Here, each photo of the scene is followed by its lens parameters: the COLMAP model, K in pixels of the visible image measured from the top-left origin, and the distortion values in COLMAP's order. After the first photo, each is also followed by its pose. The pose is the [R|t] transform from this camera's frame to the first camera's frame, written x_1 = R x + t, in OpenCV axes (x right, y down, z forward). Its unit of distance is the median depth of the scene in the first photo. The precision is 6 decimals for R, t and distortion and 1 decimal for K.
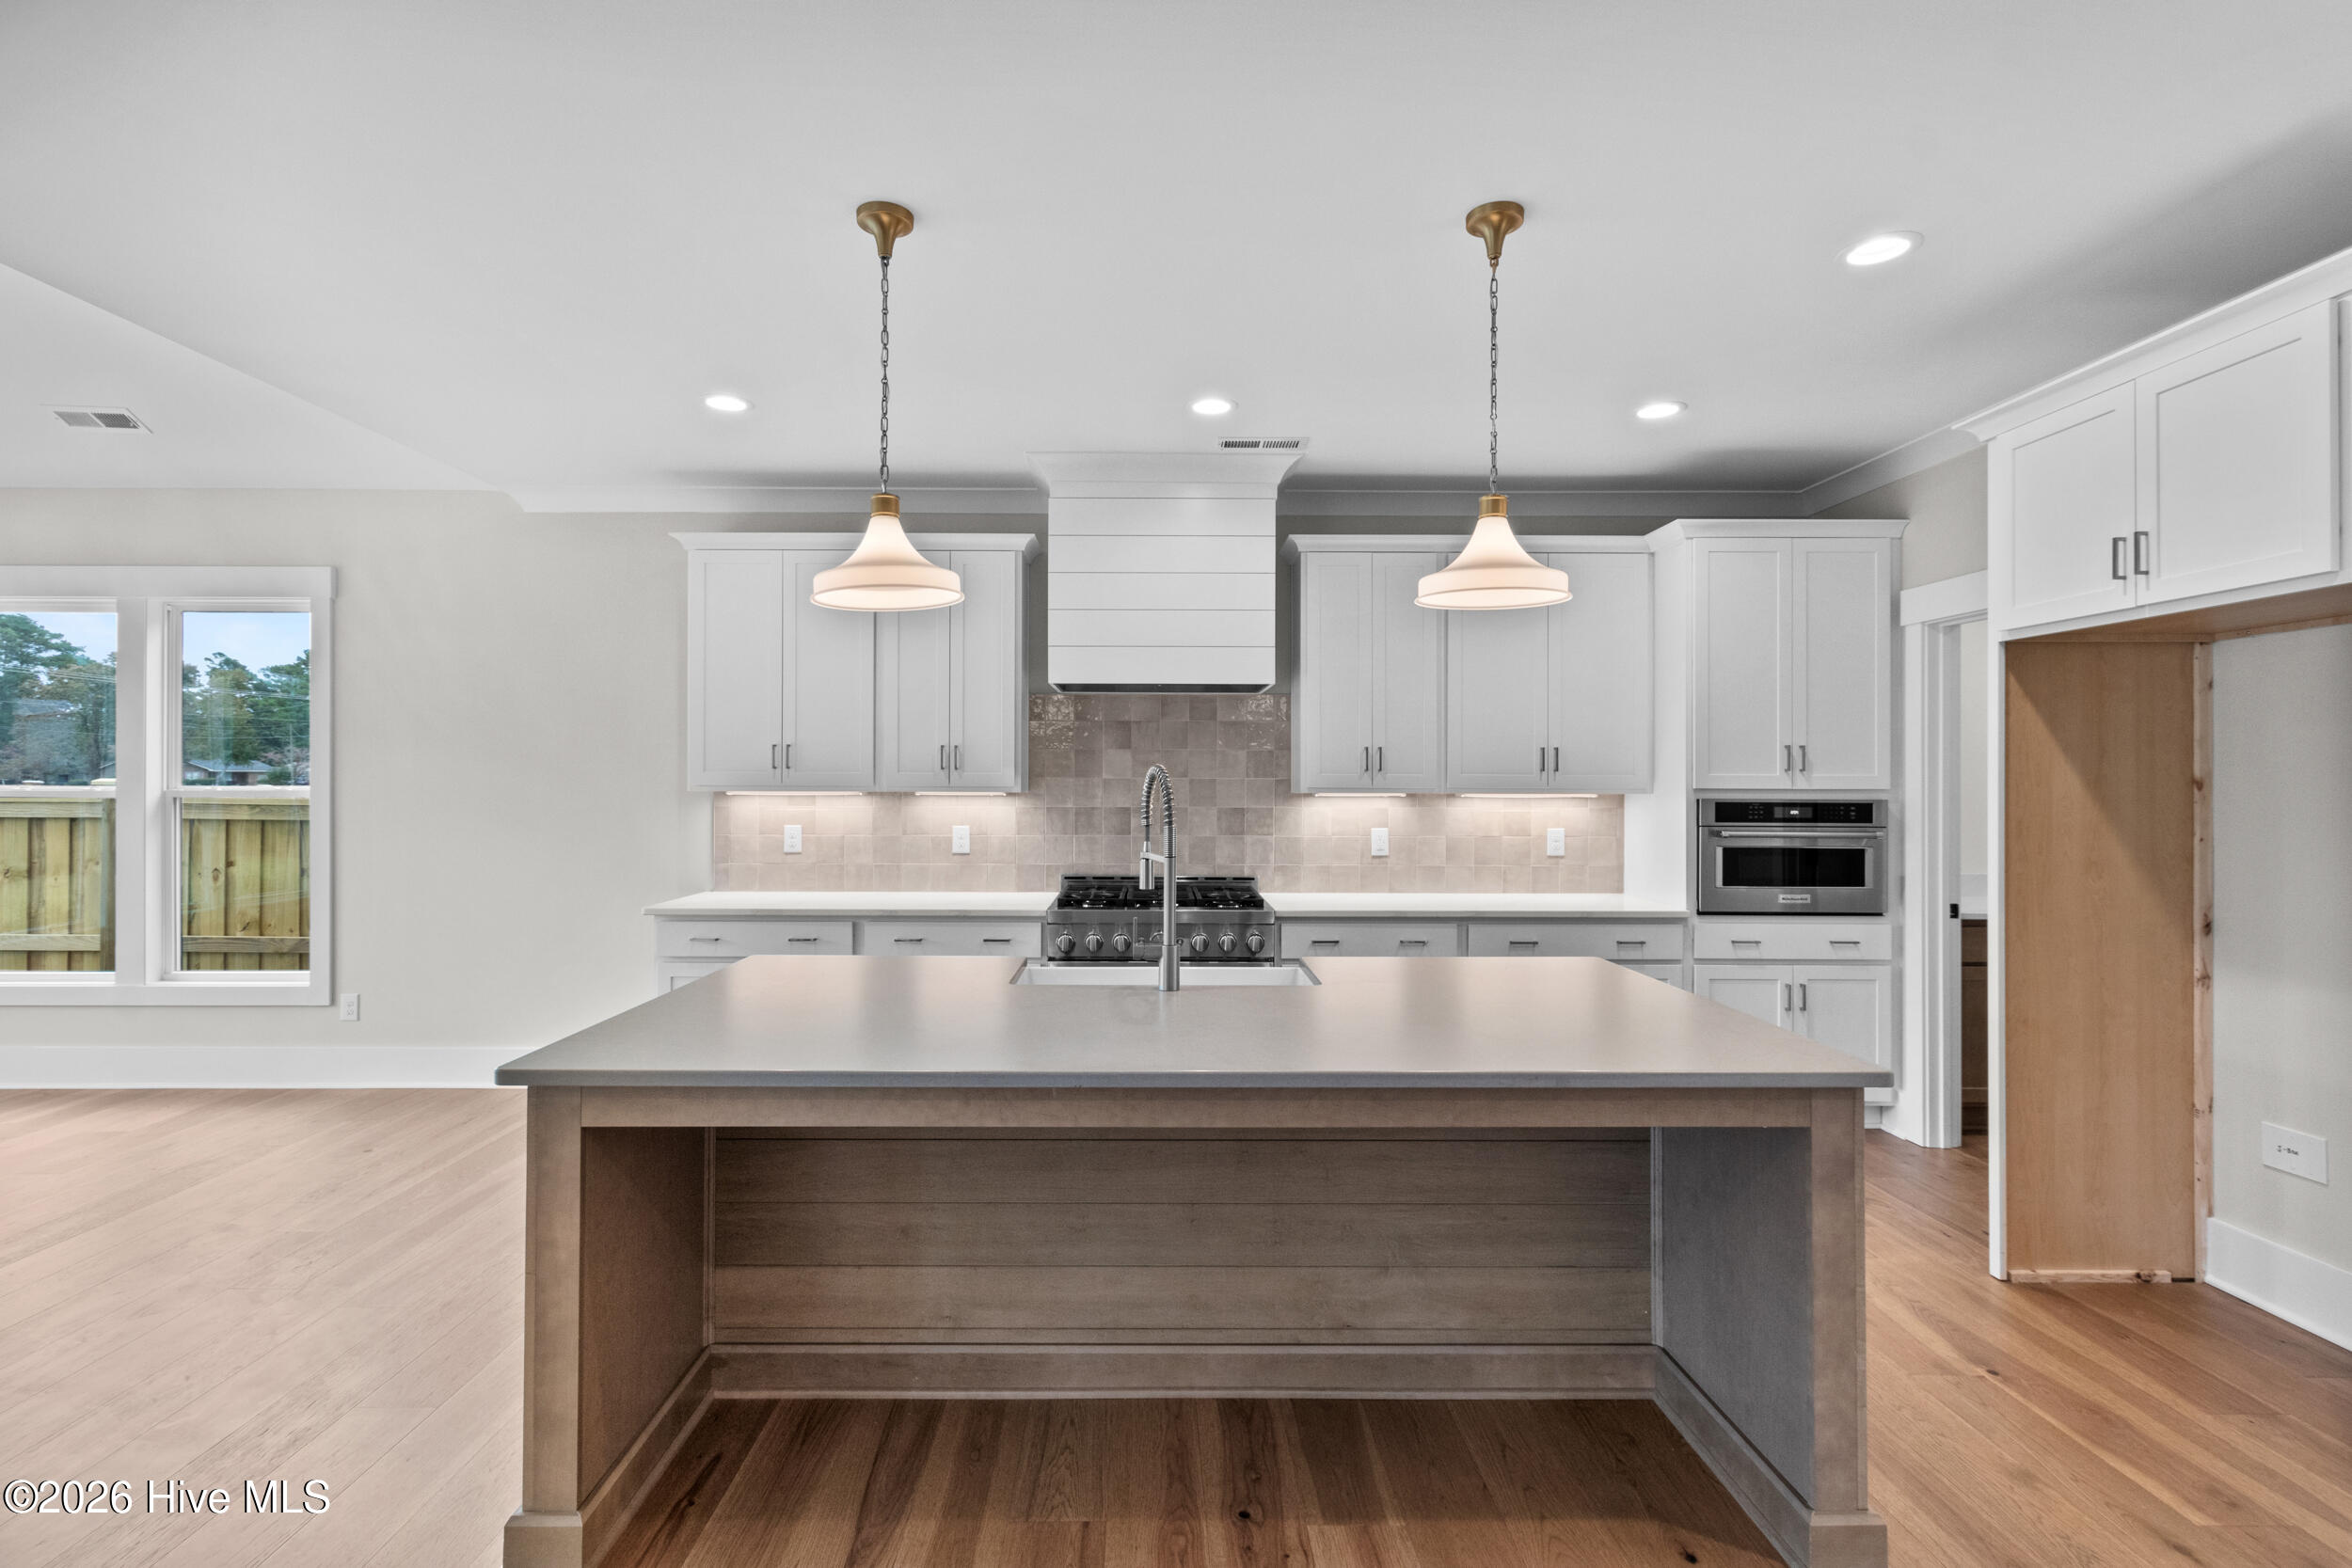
lens RADIAL K [[1126.6, 0, 1213.6], [0, 1126.6, 785.3], [0, 0, 1]] dist [-0.002312, -0.000195]
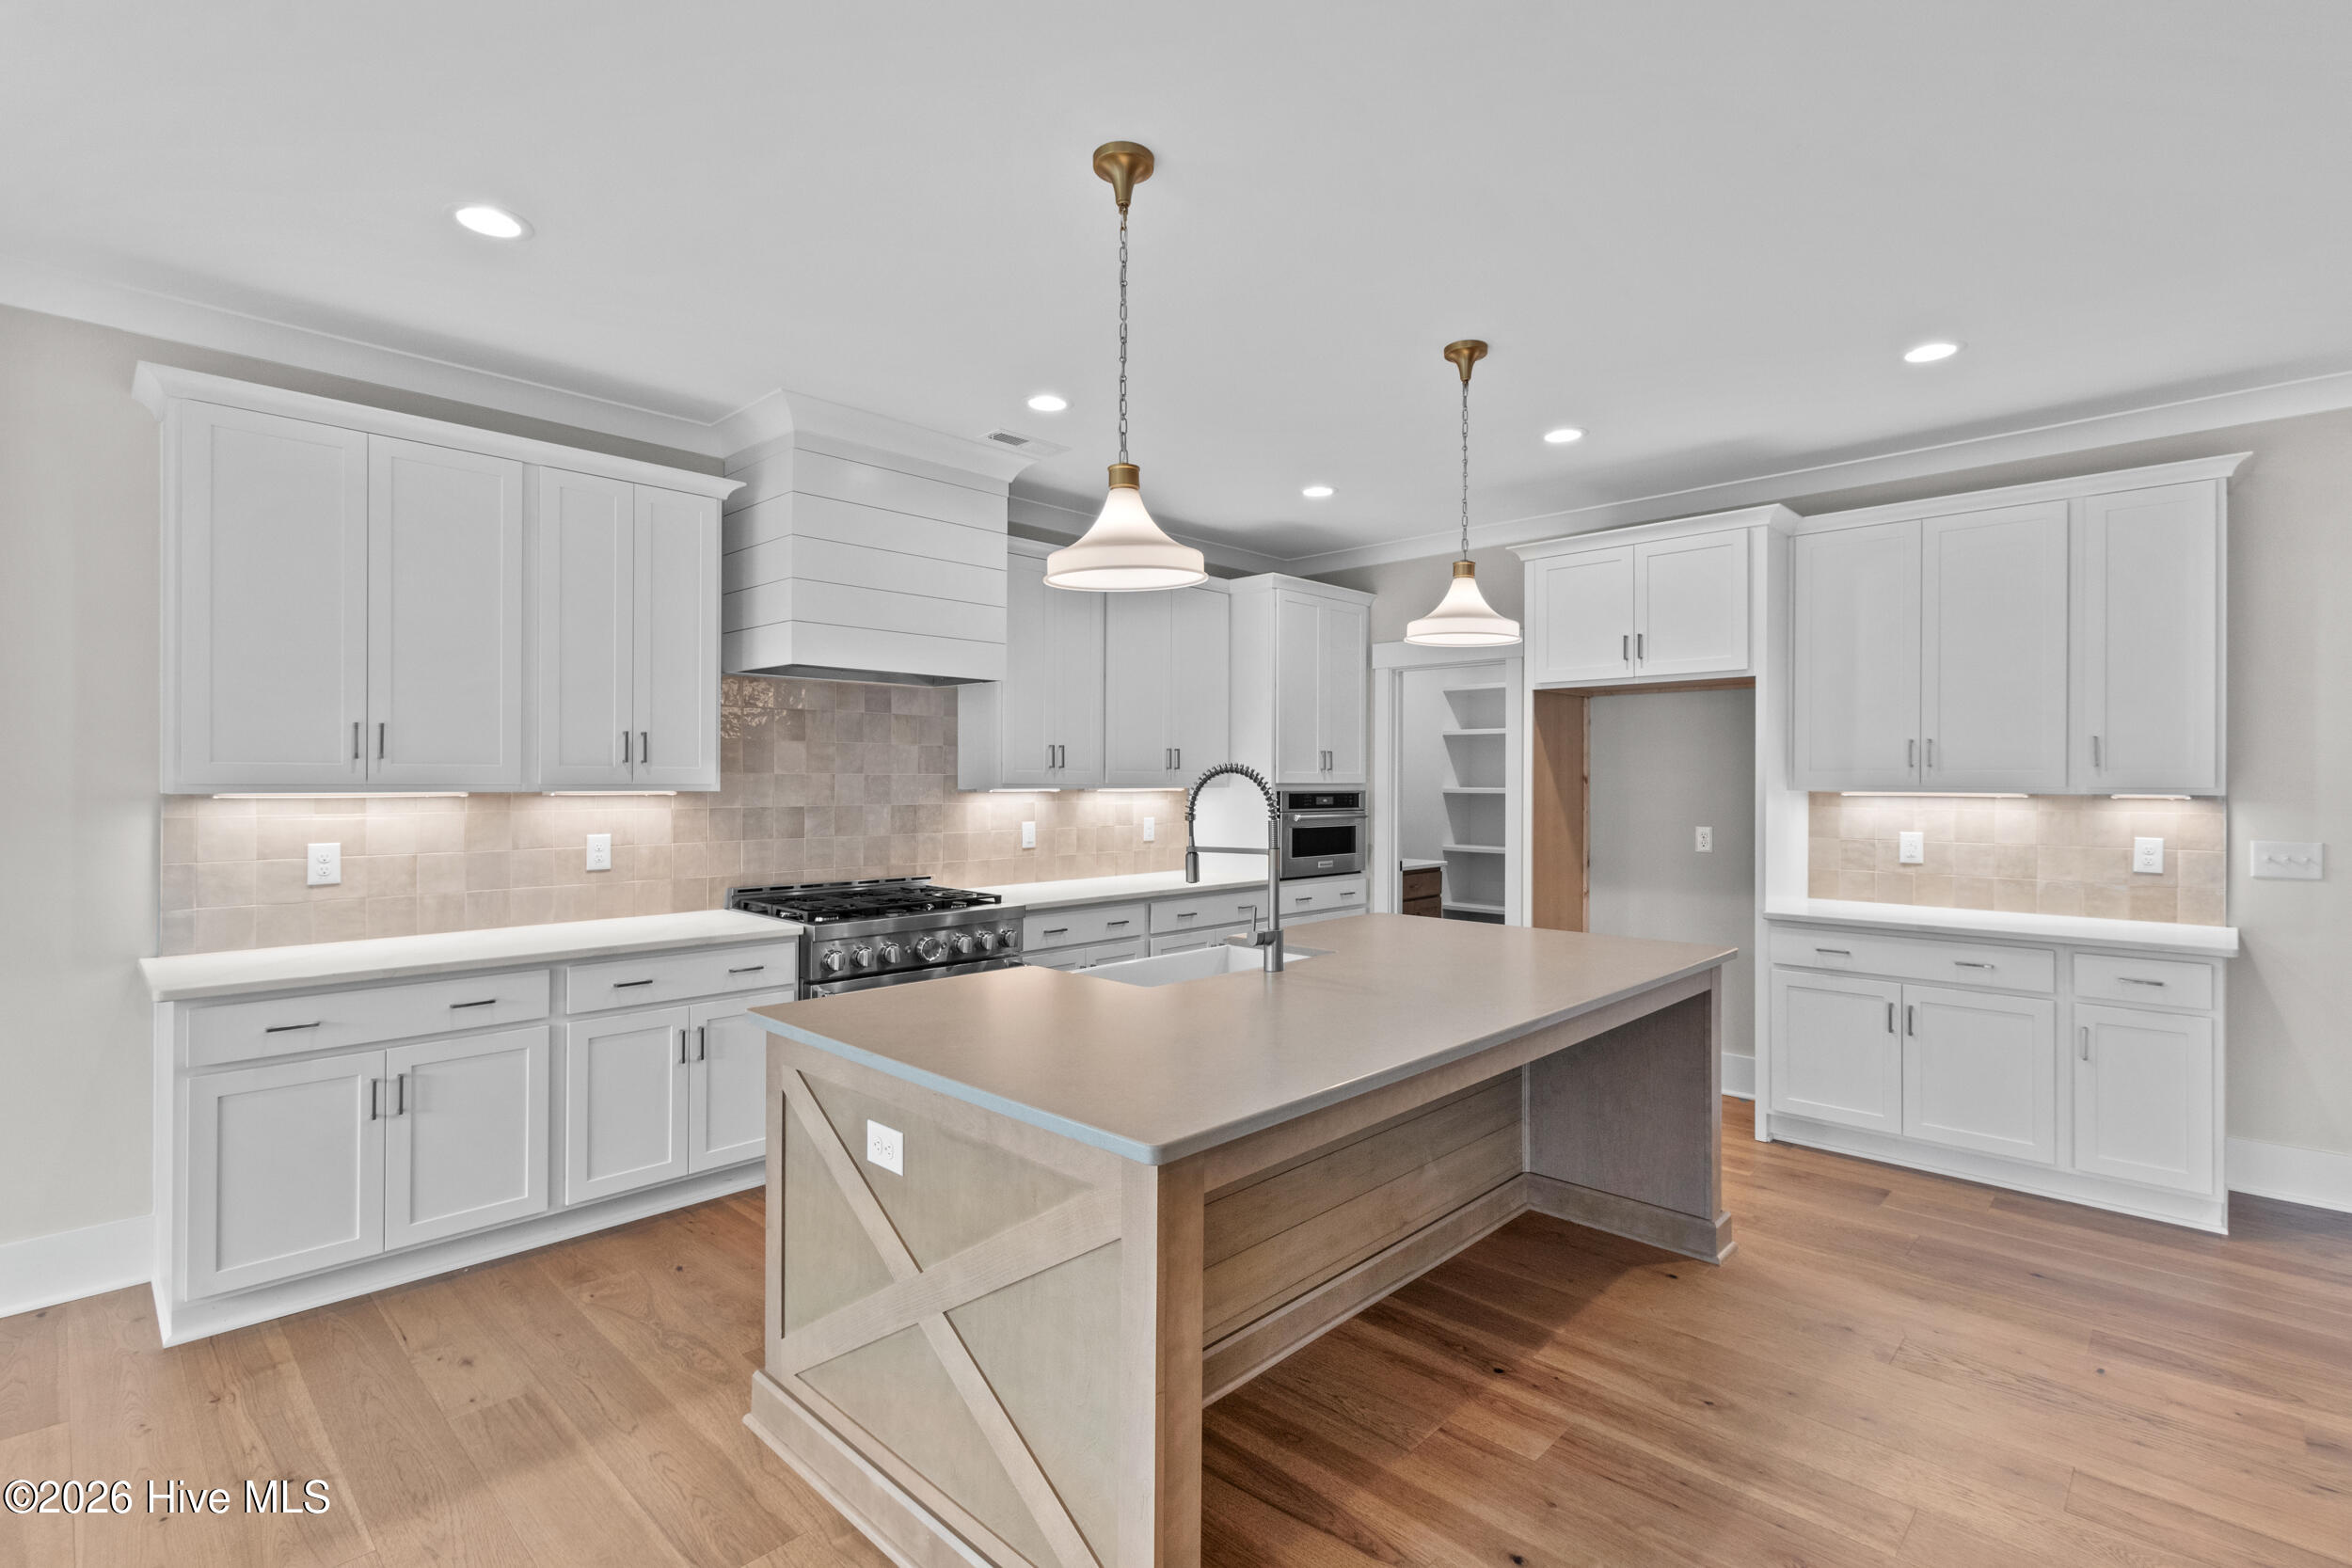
lens RADIAL K [[1096.0, 0, 1176.0], [0, 1096.0, 784.0], [0, 0, 1]] dist [0.000697, 0.000056]
pose [[0.691040, -0.003880, 0.722806, -0.527893], [0.000970, 0.999990, 0.004440, -0.001882], [-0.722816, -0.002367, 0.691037, 0.205242]]
